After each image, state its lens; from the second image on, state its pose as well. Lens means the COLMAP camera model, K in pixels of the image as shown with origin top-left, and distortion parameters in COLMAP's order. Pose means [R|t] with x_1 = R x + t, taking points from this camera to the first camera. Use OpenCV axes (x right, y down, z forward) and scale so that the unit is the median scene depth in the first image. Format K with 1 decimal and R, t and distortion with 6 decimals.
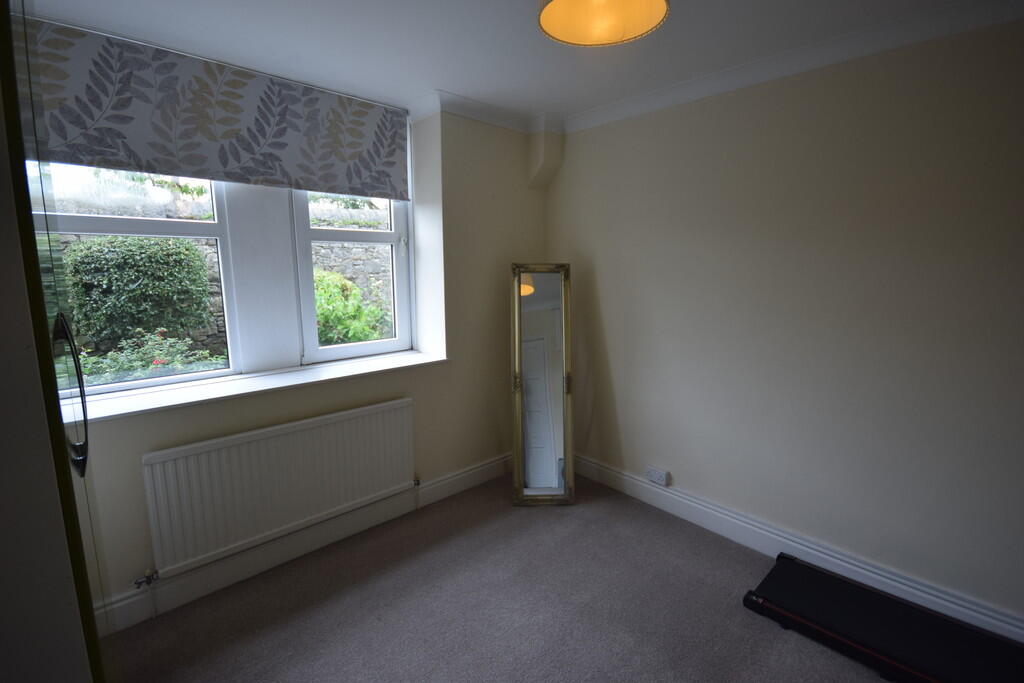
lens RADIAL K [[447.9, 0, 477.1], [0, 447.9, 340.7], [0, 0, 1]] dist [-0.014484, 0.000018]
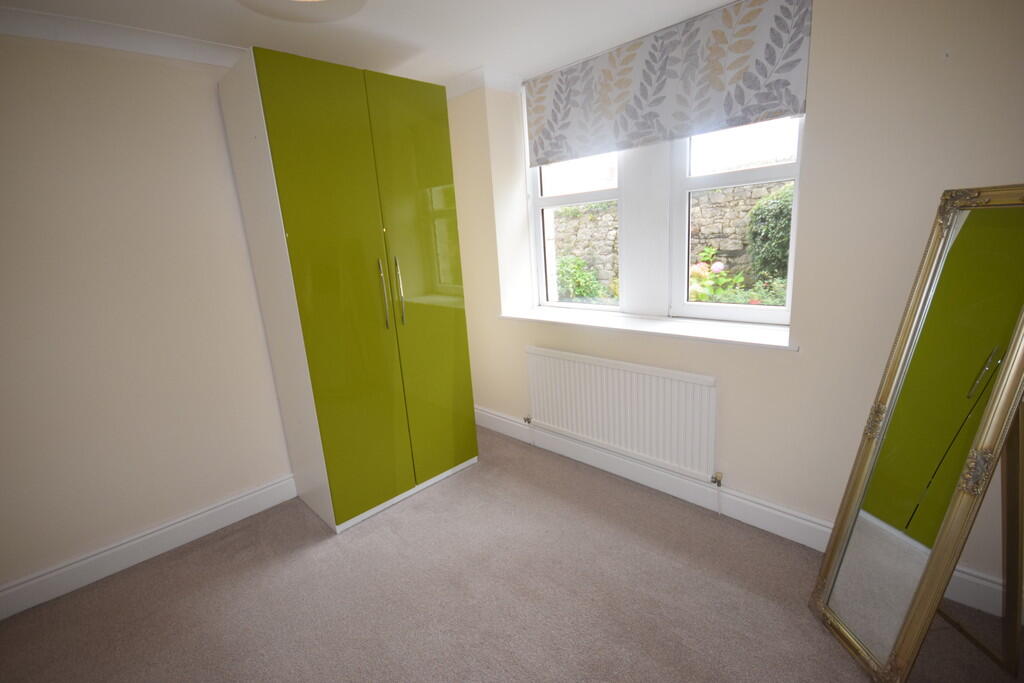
lens RADIAL K [[465.4, 0, 512.0], [0, 465.4, 341.5], [0, 0, 1]] dist [0.001656, 0.000106]
pose [[0.069422, 0.222434, -0.972473, 0.699892], [-0.091665, 0.972123, 0.215810, -0.095665], [0.993367, 0.074160, 0.087877, 0.599239]]
